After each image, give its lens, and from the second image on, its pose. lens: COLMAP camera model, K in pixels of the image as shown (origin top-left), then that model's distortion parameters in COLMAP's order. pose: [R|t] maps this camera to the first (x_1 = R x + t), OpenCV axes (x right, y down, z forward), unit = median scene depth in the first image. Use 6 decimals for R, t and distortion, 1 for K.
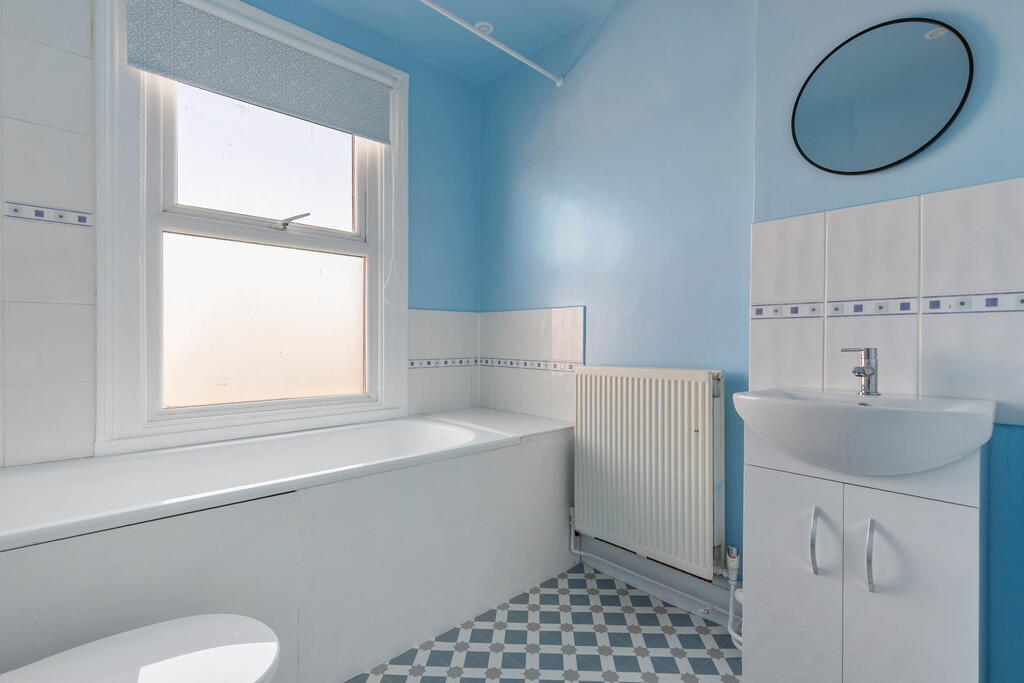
lens RADIAL K [[457.5, 0, 519.2], [0, 457.5, 339.7], [0, 0, 1]] dist [0.002414, -0.001046]
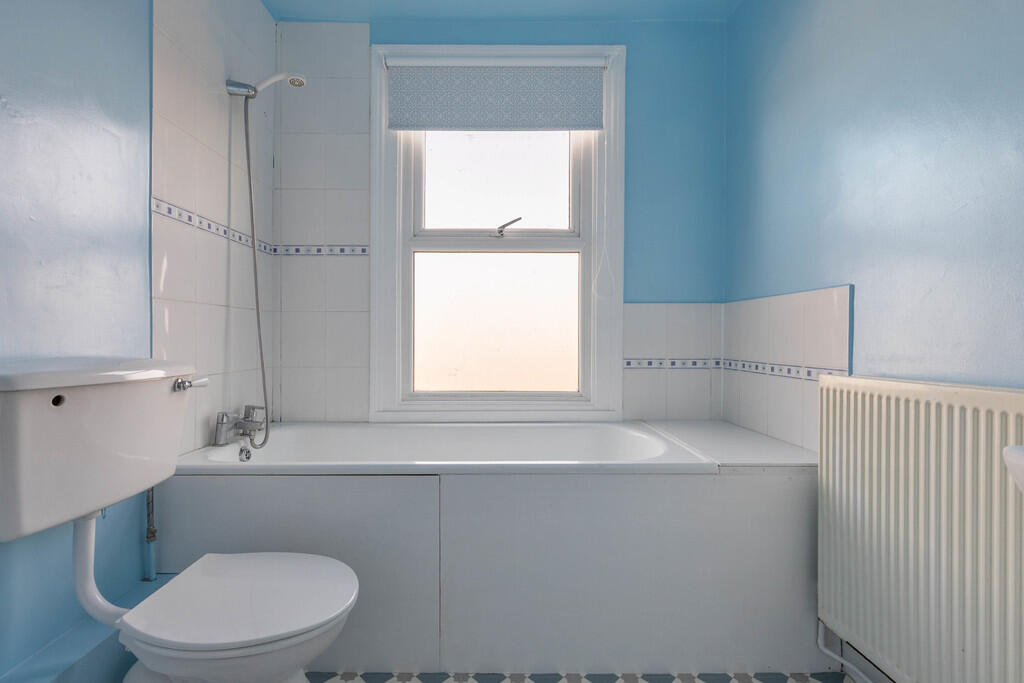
lens RADIAL K [[457.5, 0, 509.2], [0, 457.5, 341.0], [0, 0, 1]] dist [0.002414, -0.001046]
pose [[0.744372, 0.001826, -0.667762, 0.208475], [0.001364, 0.999990, 0.004256, 0.004308], [0.667763, -0.004079, 0.744363, 0.176988]]
